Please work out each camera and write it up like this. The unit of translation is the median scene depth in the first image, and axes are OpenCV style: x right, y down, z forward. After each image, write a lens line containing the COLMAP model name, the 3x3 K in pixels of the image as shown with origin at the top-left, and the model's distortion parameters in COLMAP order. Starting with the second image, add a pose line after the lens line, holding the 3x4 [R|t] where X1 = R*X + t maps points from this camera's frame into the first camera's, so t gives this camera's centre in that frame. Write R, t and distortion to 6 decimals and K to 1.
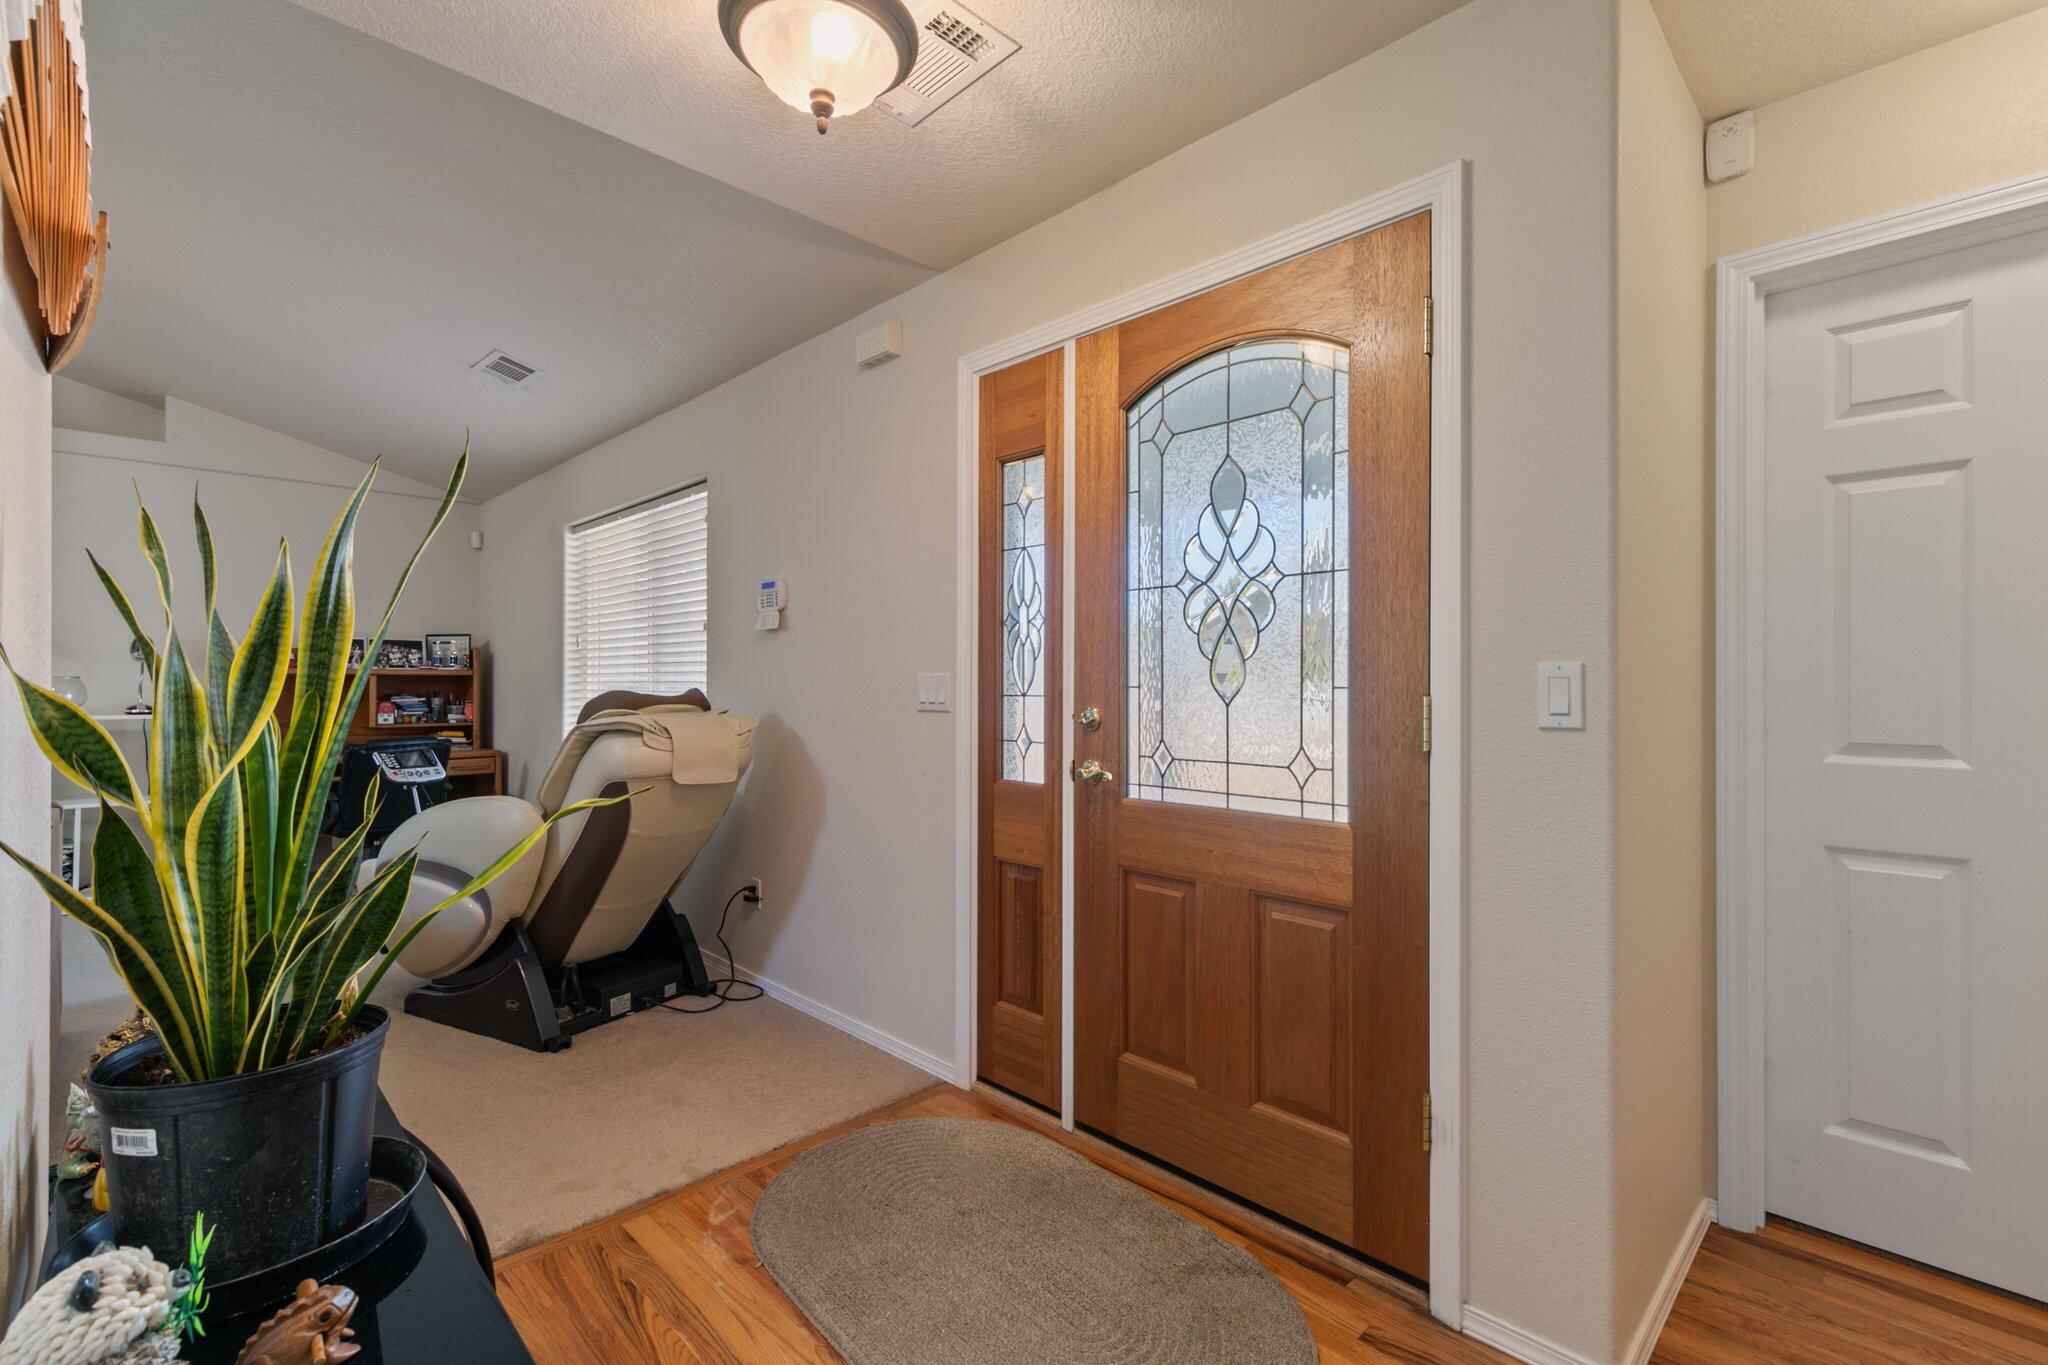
lens RADIAL K [[913.3, 0, 1036.8], [0, 913.3, 689.0], [0, 0, 1]] dist [0.006334, -0.000908]
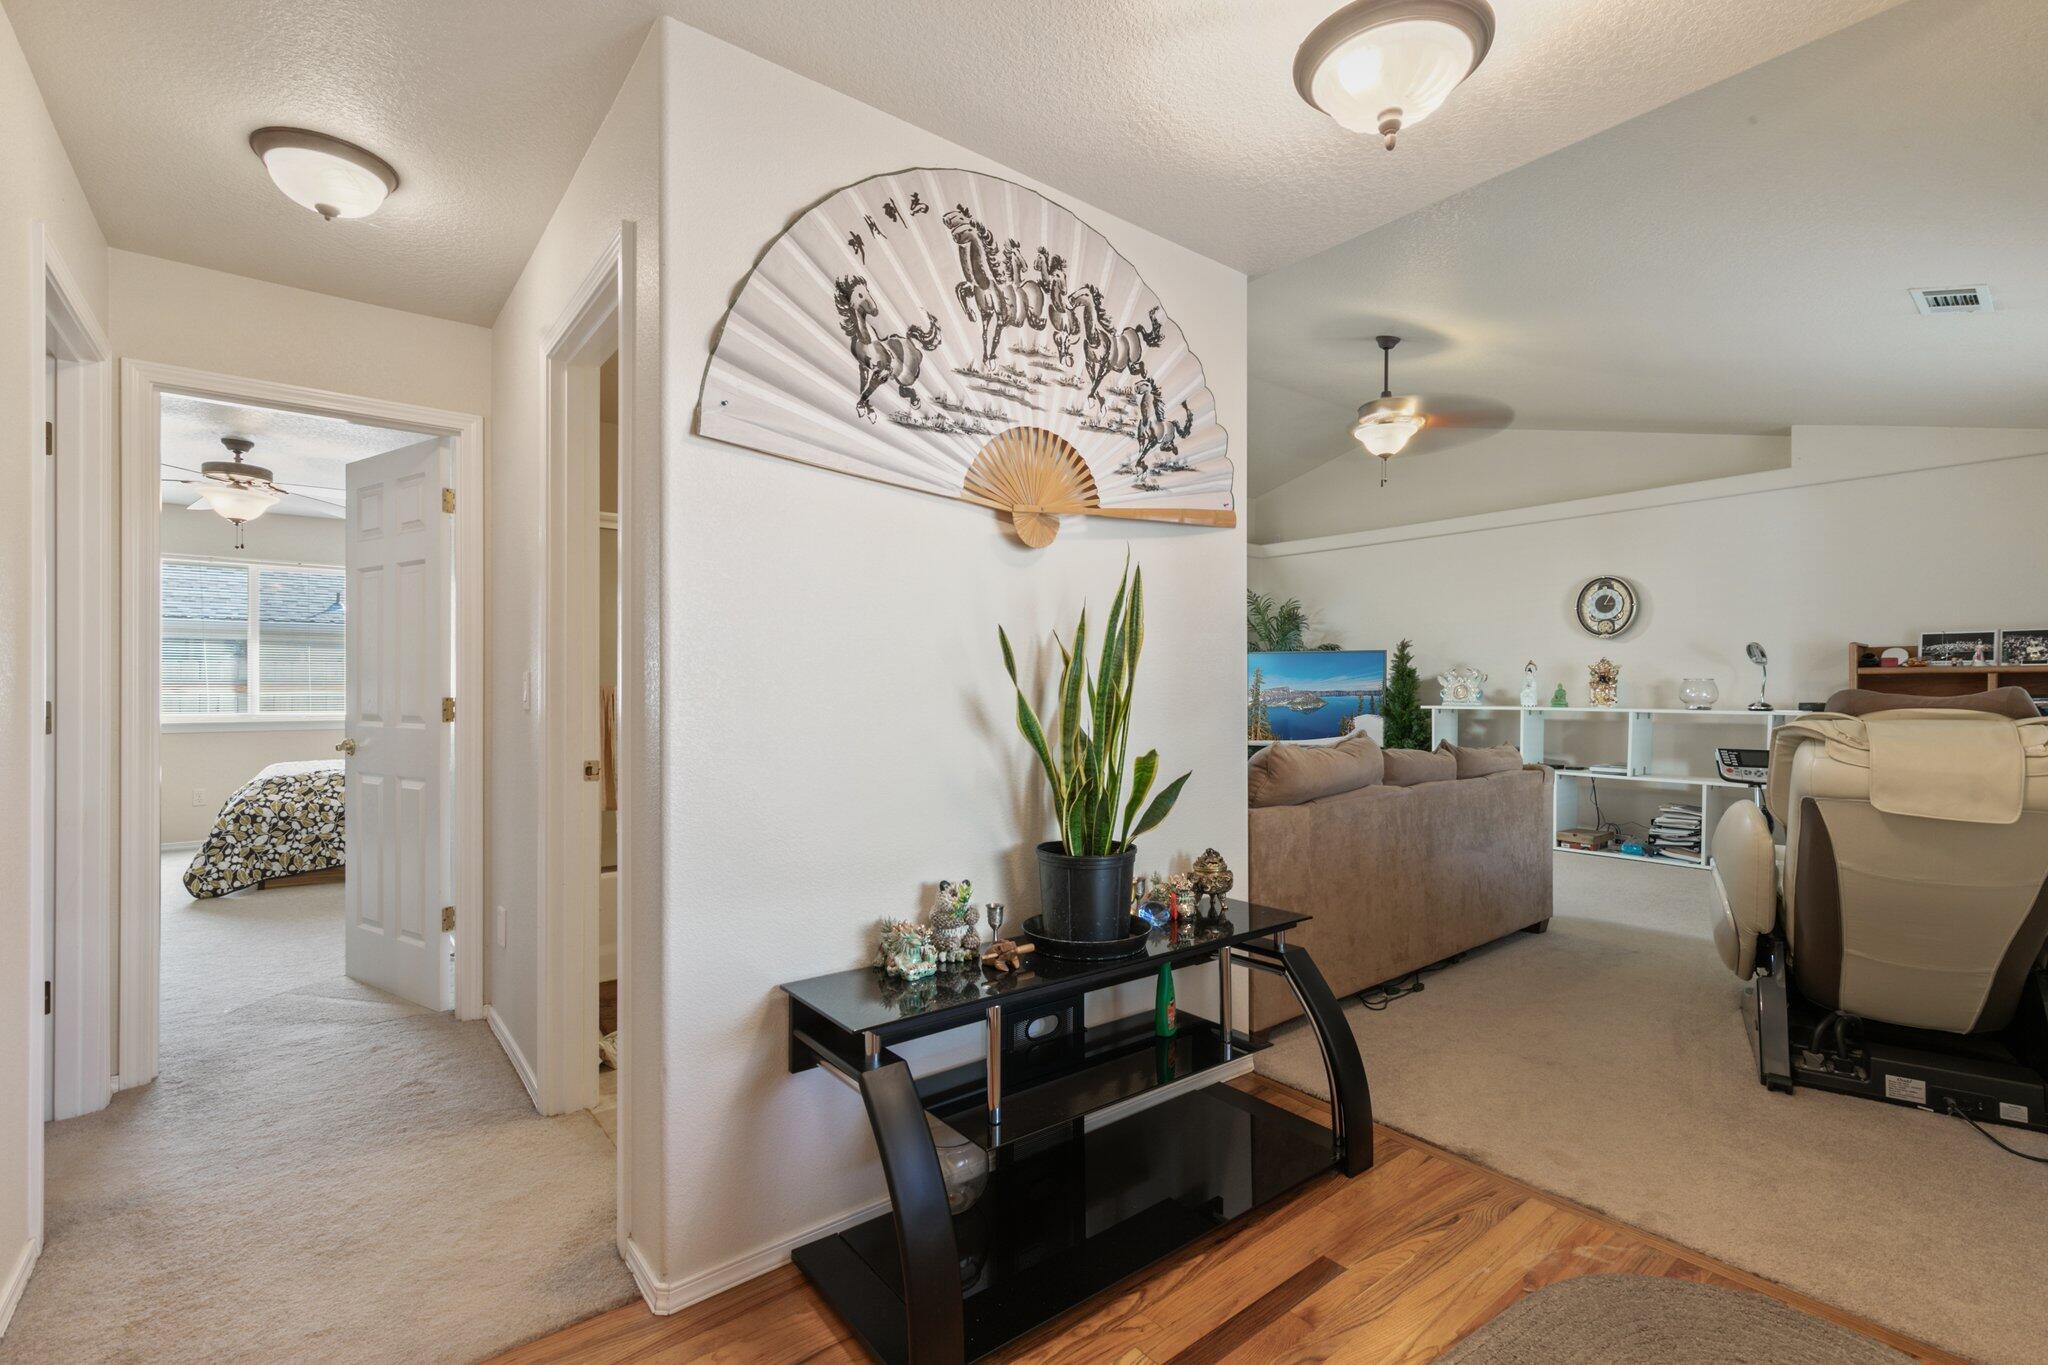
lens RADIAL K [[913.3, 0, 1045.6], [0, 913.3, 679.3], [0, 0, 1]] dist [0.006334, -0.000908]
pose [[-0.092532, -0.011681, -0.995641, 0.591332], [-0.000415, 0.999932, -0.011693, 0.002800], [0.995710, -0.000668, -0.092530, 0.494253]]
